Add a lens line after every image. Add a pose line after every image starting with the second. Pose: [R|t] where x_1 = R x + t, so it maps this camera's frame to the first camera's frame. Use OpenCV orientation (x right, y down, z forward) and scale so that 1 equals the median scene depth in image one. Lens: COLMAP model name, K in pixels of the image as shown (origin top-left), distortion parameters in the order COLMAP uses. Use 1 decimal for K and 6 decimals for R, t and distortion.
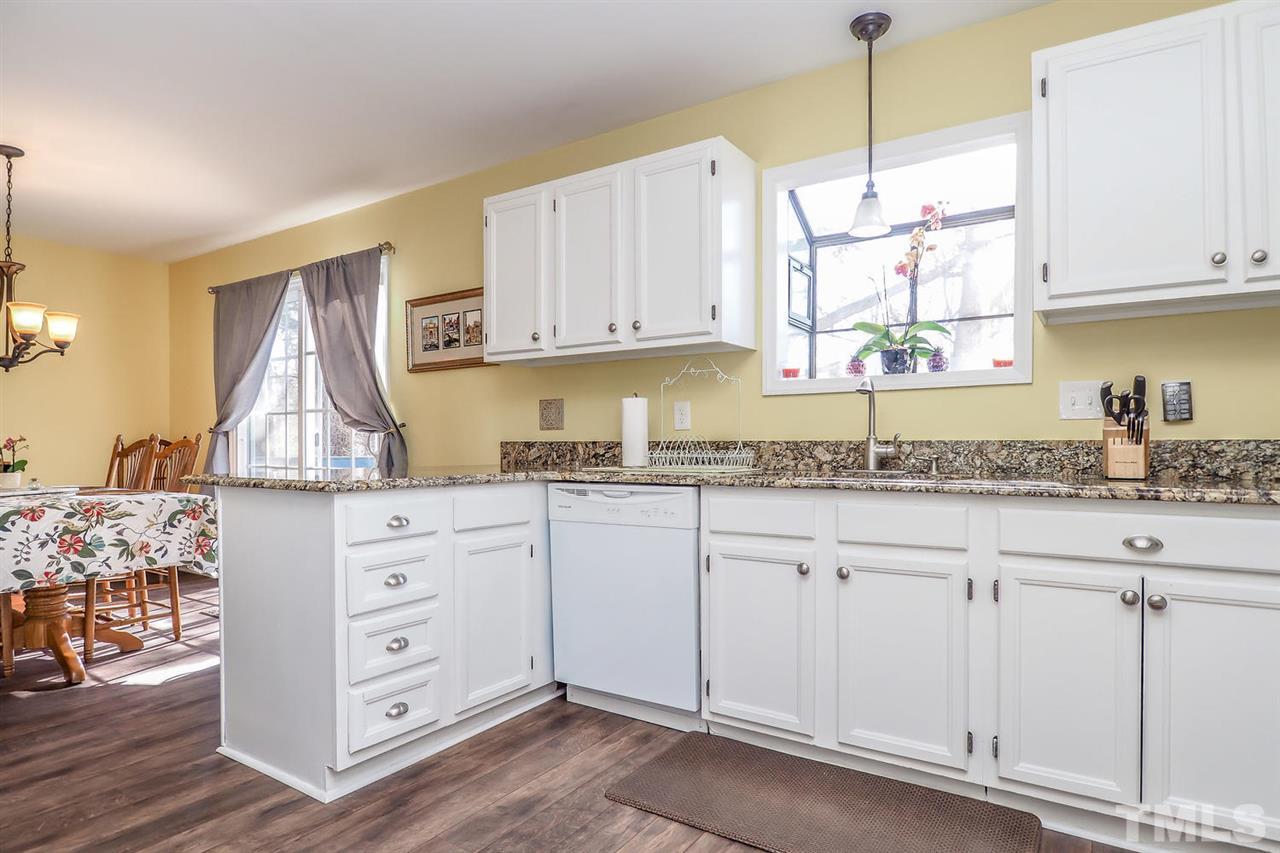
lens RADIAL K [[686.8, 0, 639.3], [0, 686.8, 437.6], [0, 0, 1]] dist [-0.006500, -0.000264]
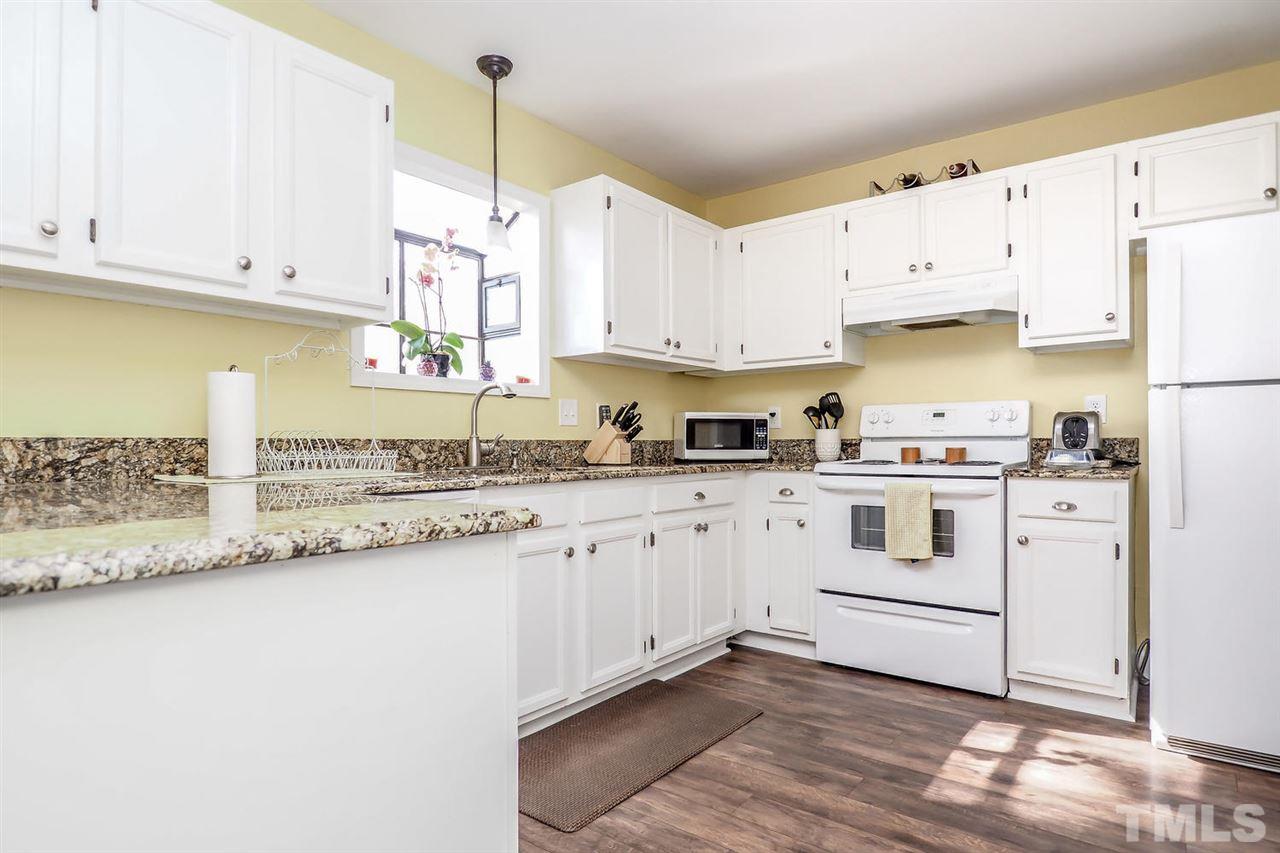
lens RADIAL K [[686.8, 0, 637.6], [0, 686.8, 438.2], [0, 0, 1]] dist [-0.006500, -0.000264]
pose [[0.117962, 0.009470, 0.992973, -0.677161], [-0.004685, 0.999949, -0.008980, 0.010491], [-0.993007, -0.003593, 0.118001, 0.584610]]
